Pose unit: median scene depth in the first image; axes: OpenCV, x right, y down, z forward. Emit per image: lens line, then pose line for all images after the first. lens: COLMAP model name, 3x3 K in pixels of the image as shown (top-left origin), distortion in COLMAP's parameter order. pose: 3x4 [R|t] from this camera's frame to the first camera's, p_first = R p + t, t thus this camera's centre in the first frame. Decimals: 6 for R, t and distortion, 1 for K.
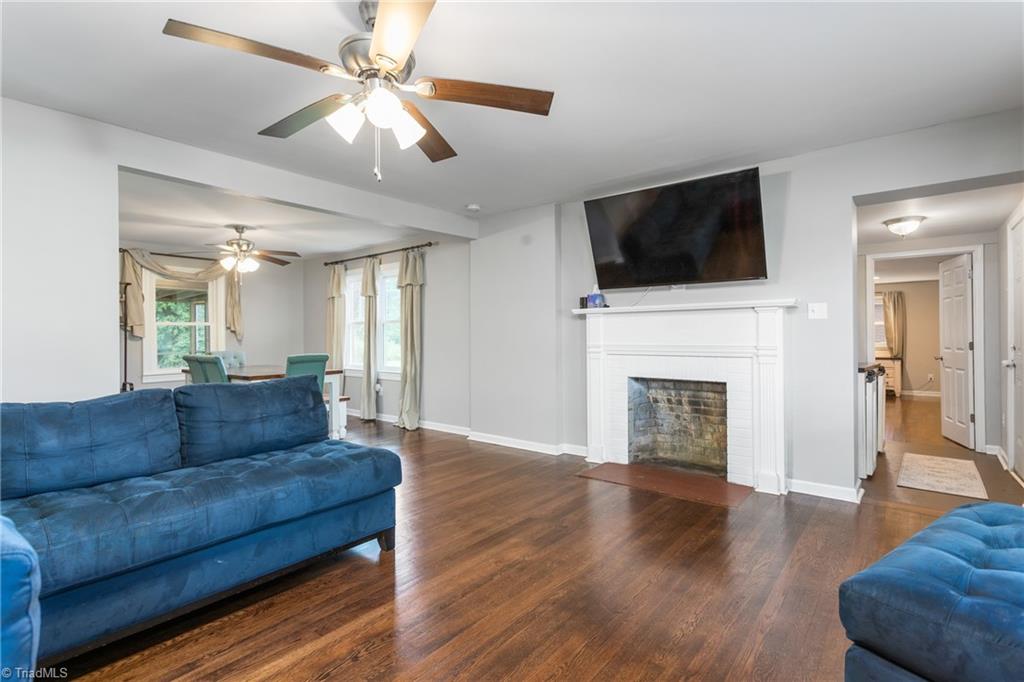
lens RADIAL K [[487.4, 0, 511.1], [0, 487.4, 336.2], [0, 0, 1]] dist [0.002616, 0.002038]
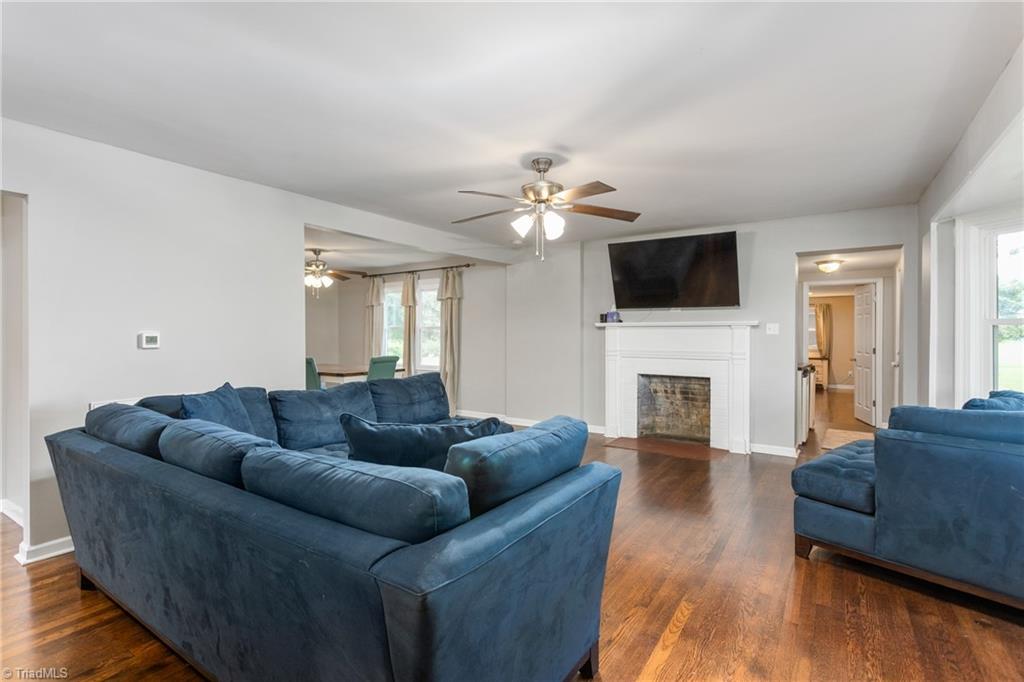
lens RADIAL K [[487.4, 0, 512.0], [0, 487.4, 339.3], [0, 0, 1]] dist [0.002616, 0.002038]
pose [[0.995516, 0.005895, 0.094407, -0.226608], [-0.007101, 0.999897, 0.012442, -0.025743], [-0.094324, -0.013057, 0.995456, -0.302393]]
